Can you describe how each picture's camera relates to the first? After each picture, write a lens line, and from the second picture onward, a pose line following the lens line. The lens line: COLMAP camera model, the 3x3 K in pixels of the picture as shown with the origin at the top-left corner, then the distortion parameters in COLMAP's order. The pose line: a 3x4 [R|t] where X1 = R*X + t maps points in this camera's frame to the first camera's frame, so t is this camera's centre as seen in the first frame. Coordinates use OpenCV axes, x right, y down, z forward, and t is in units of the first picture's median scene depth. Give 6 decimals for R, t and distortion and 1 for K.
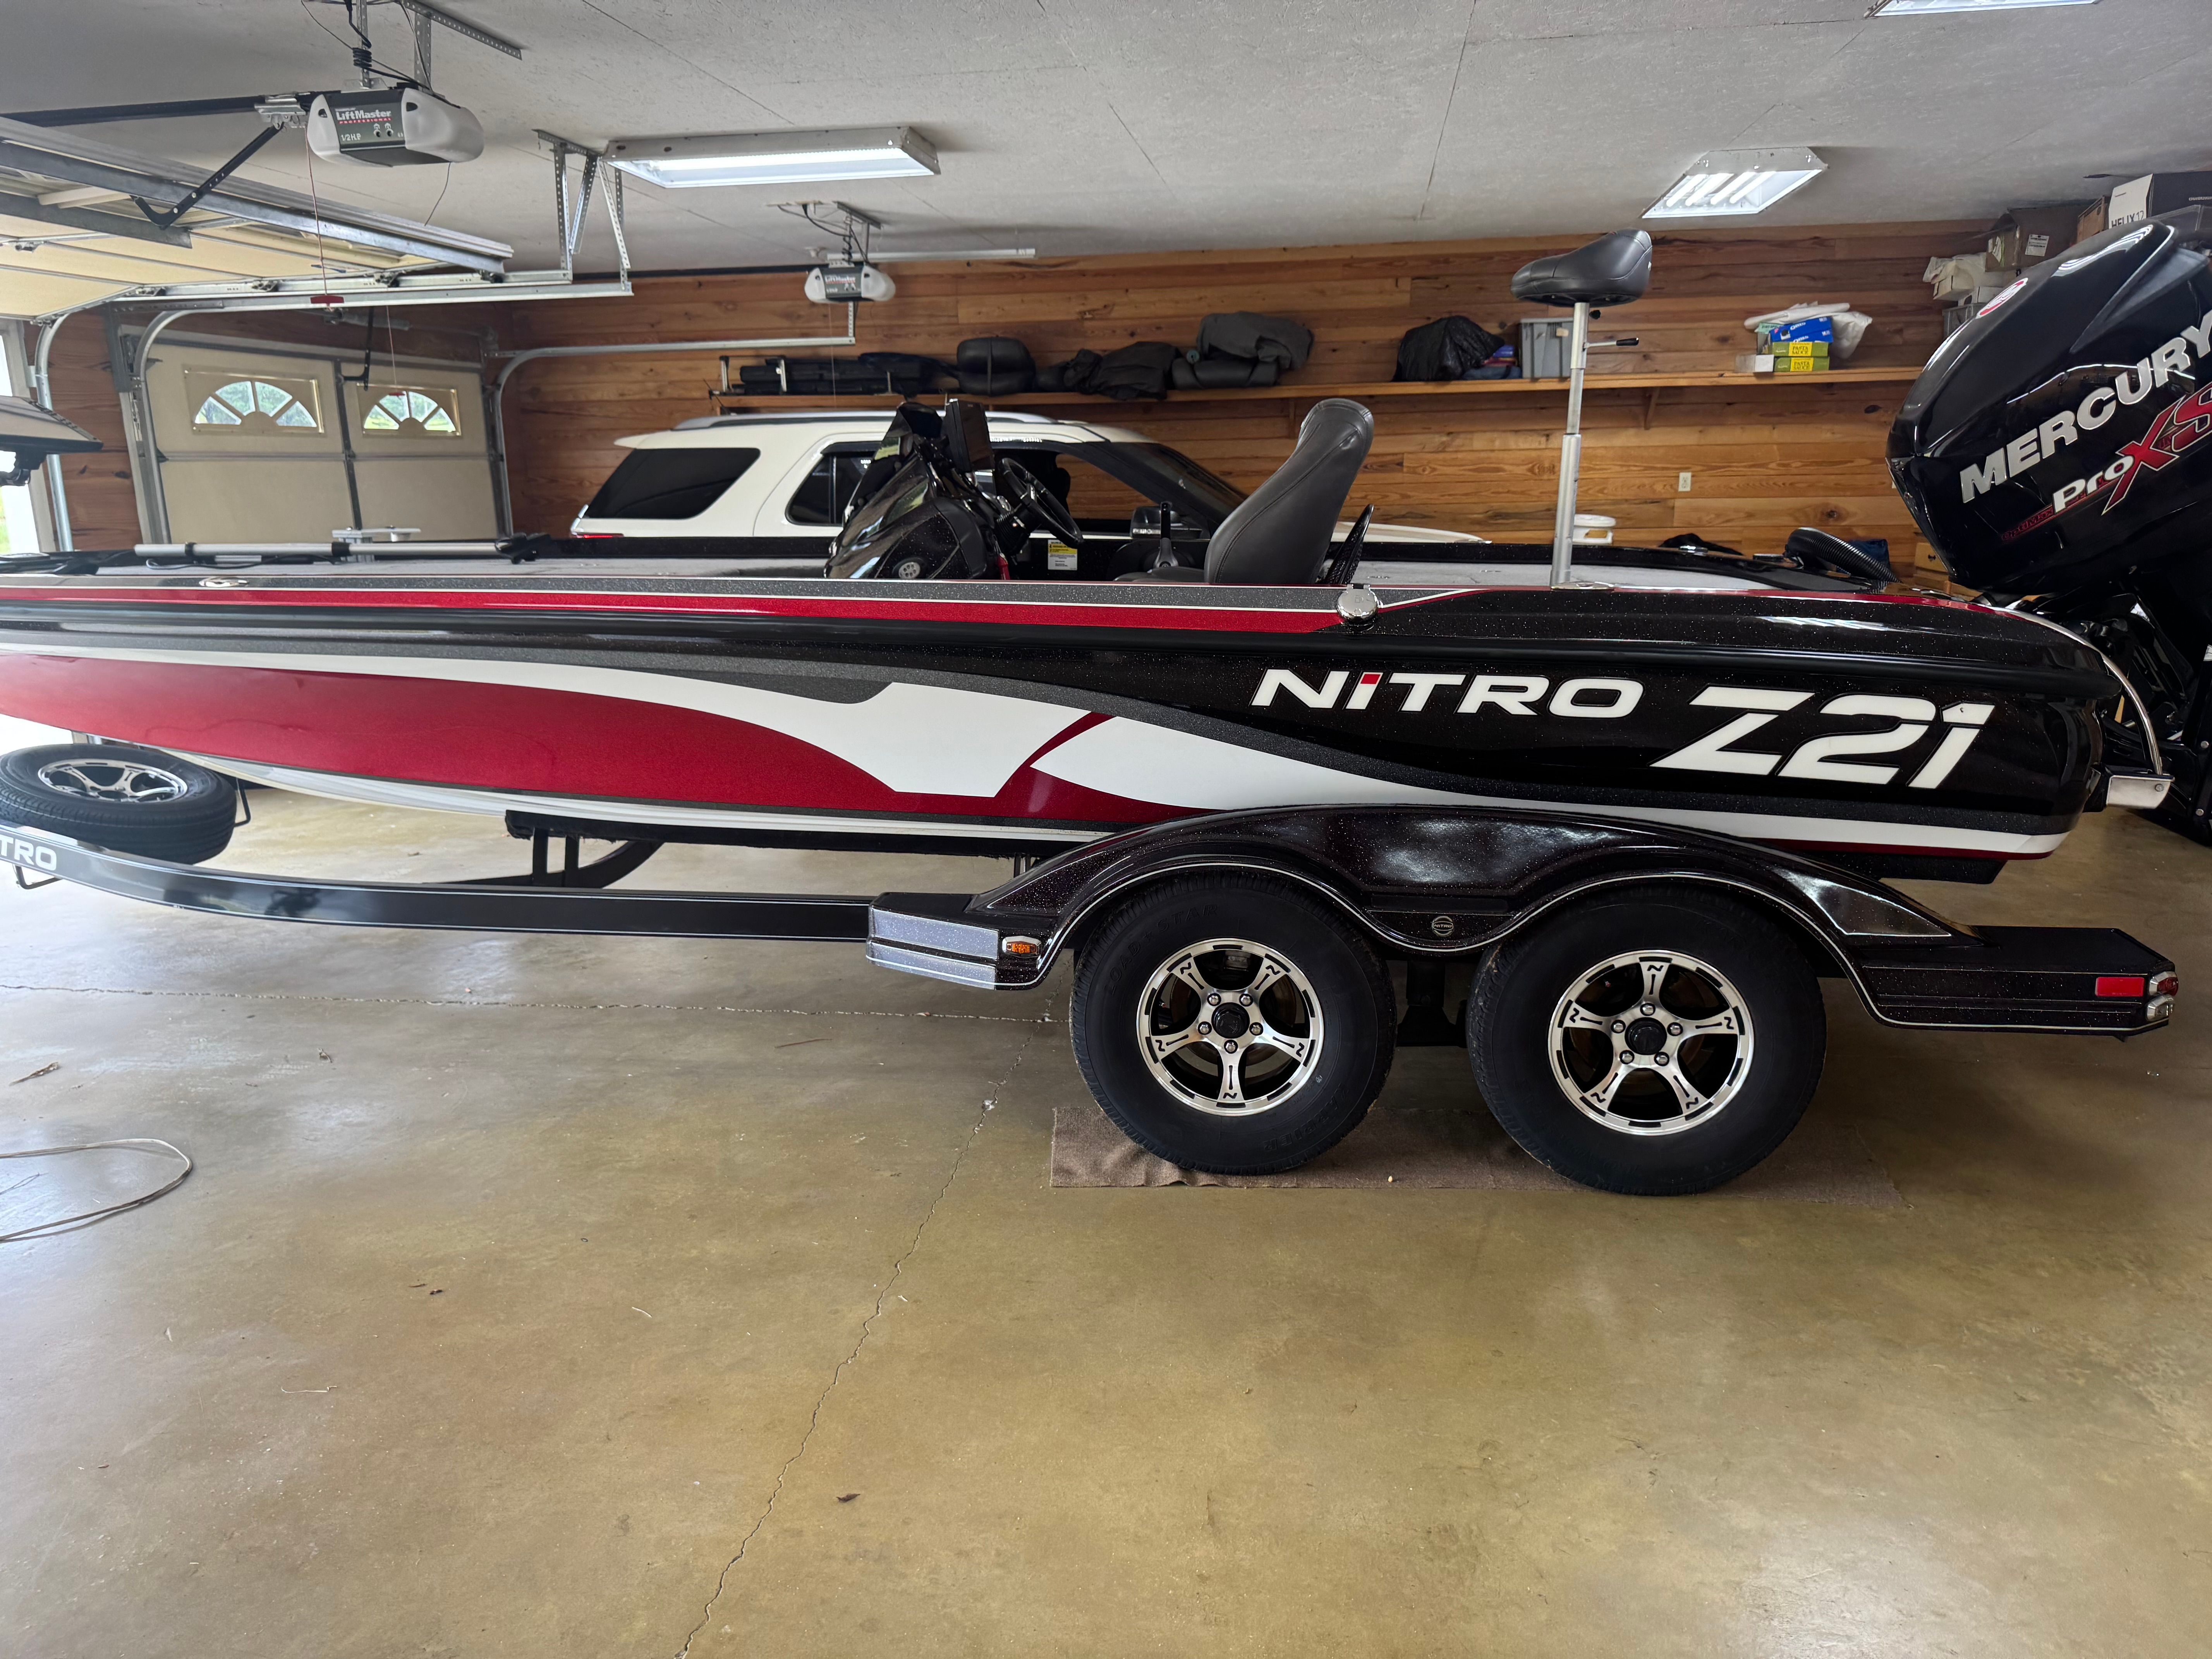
lens RADIAL K [[1581.9, 0, 1106.0], [0, 1581.9, 829.5], [0, 0, 1]] dist [0.003273, -0.001209]
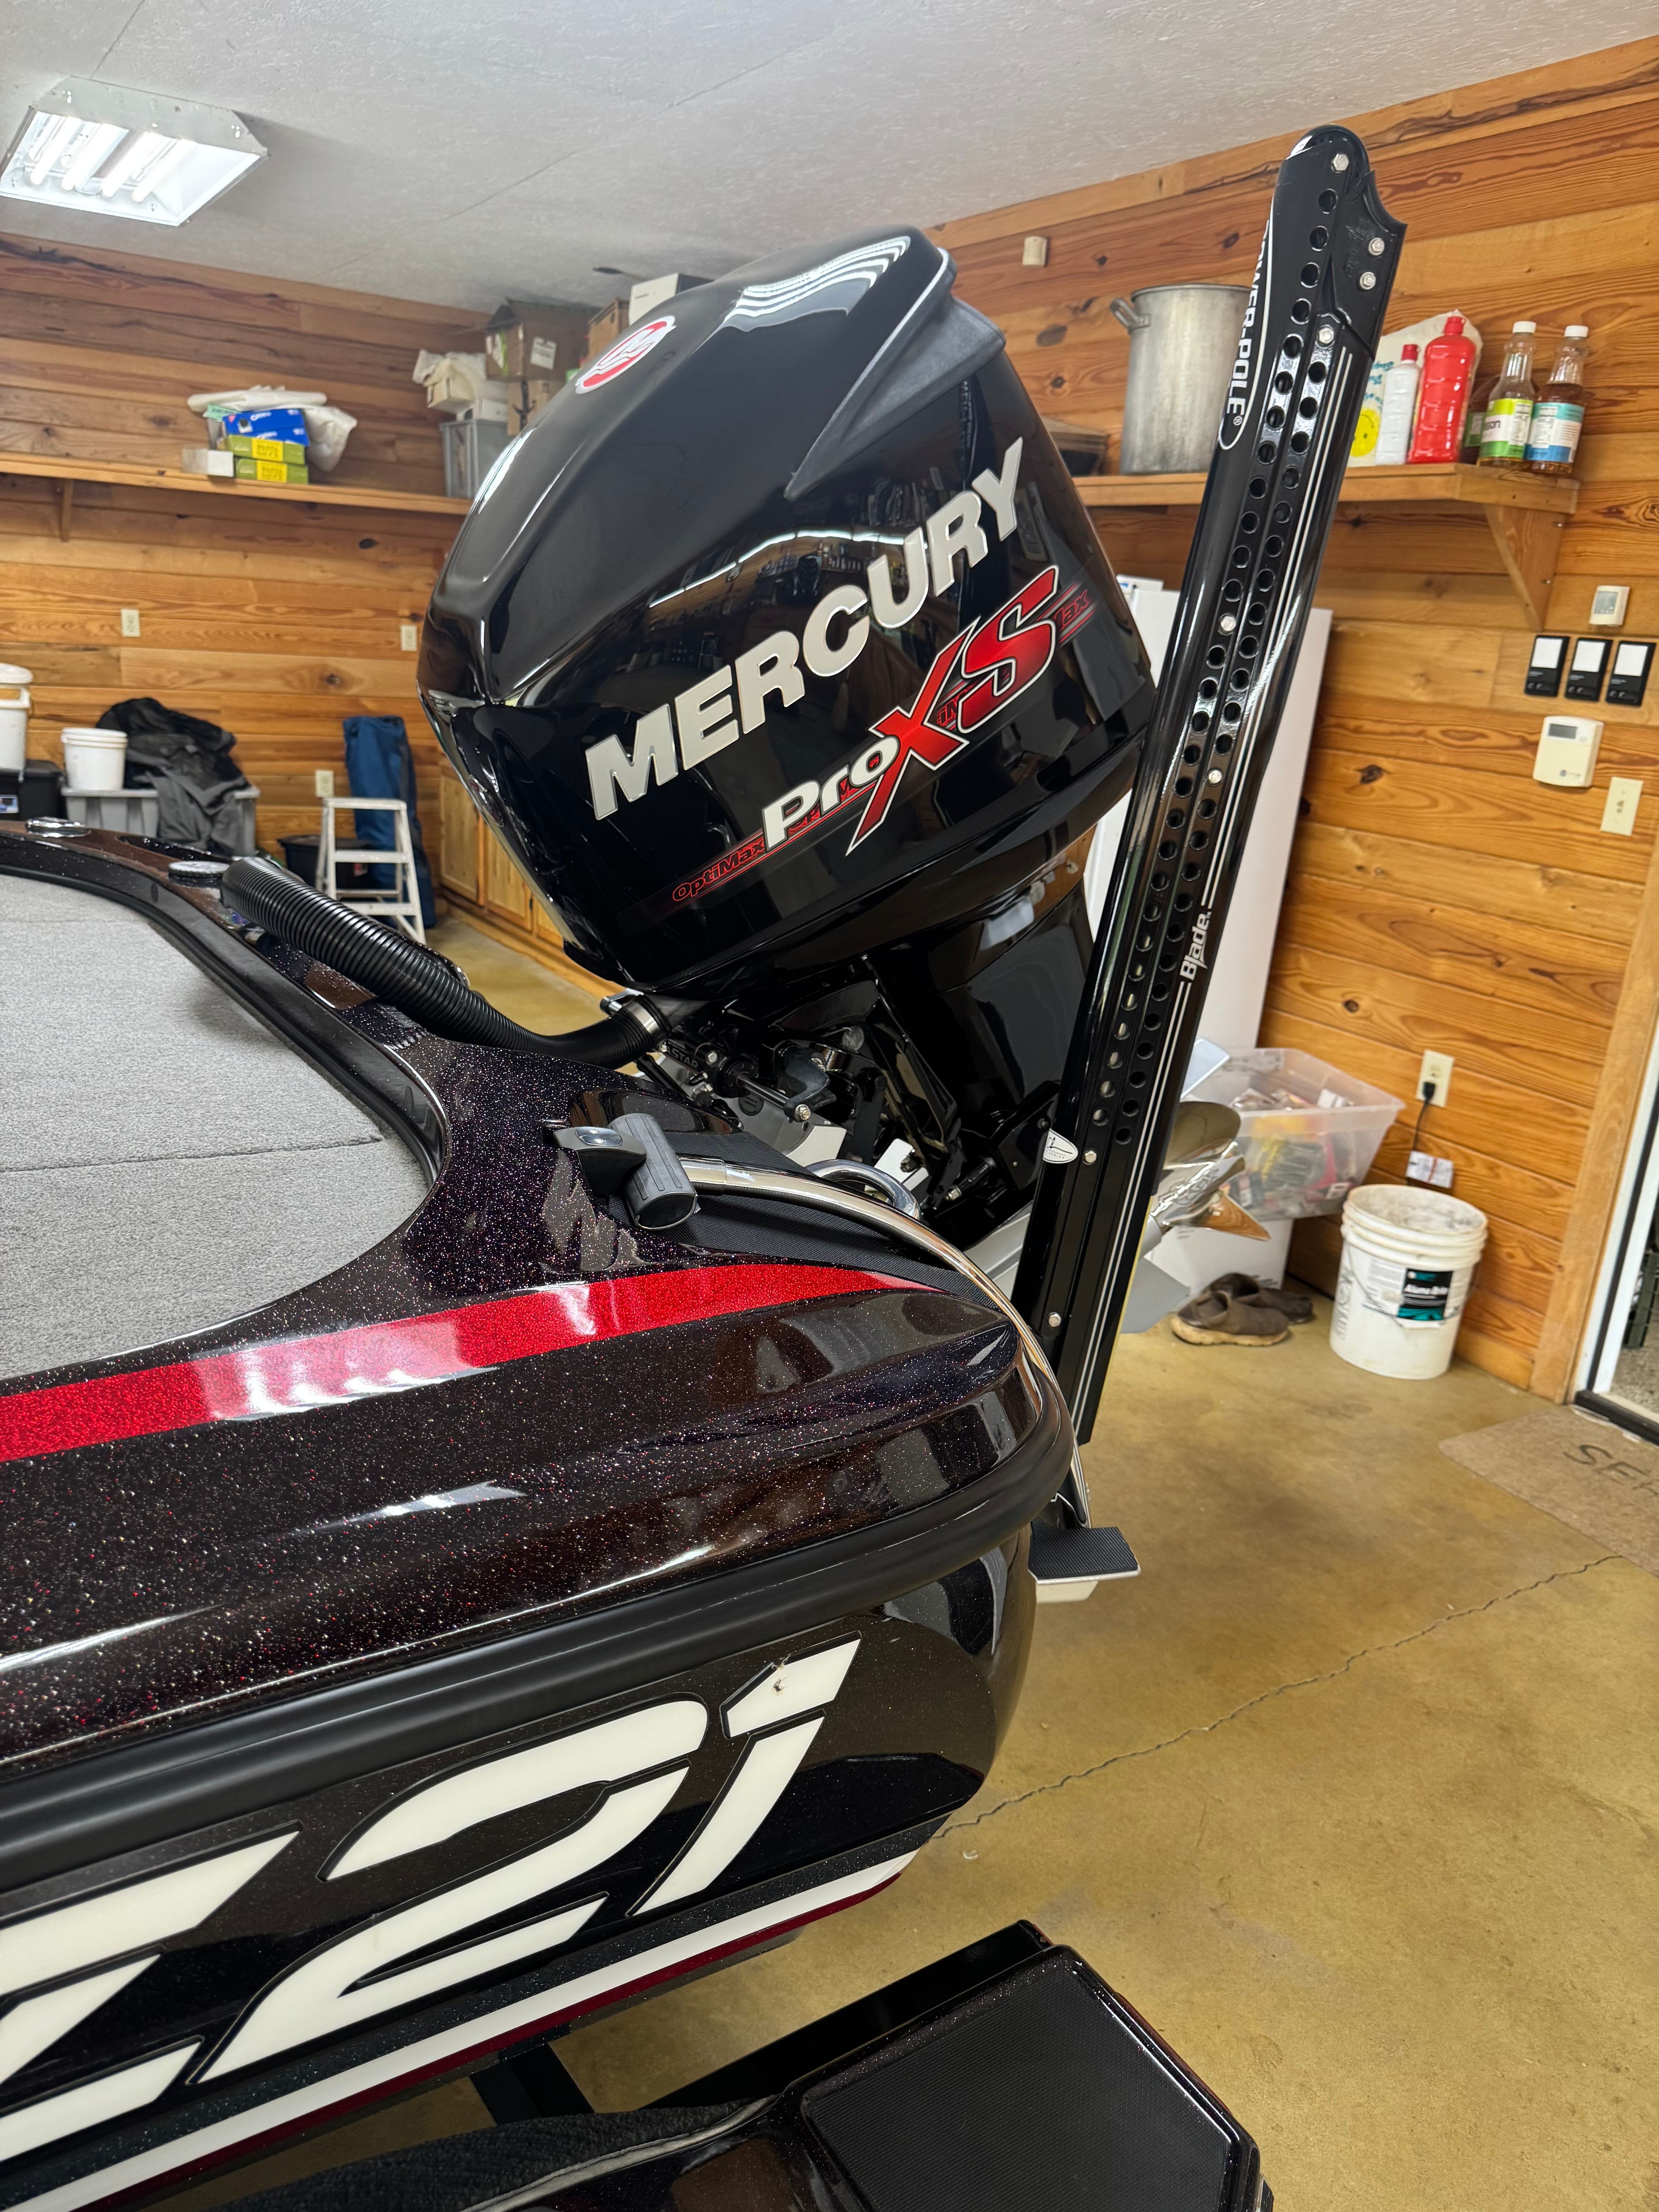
lens RADIAL K [[1539.6, 0, 795.9], [0, 1539.6, 1111.0], [0, 0, 1]] dist [0.077147, -0.127578]
pose [[0.764297, -0.129408, 0.631747, 0.131210], [0.061476, 0.989818, 0.128381, -0.078374], [-0.641928, -0.059284, 0.764470, 0.275319]]
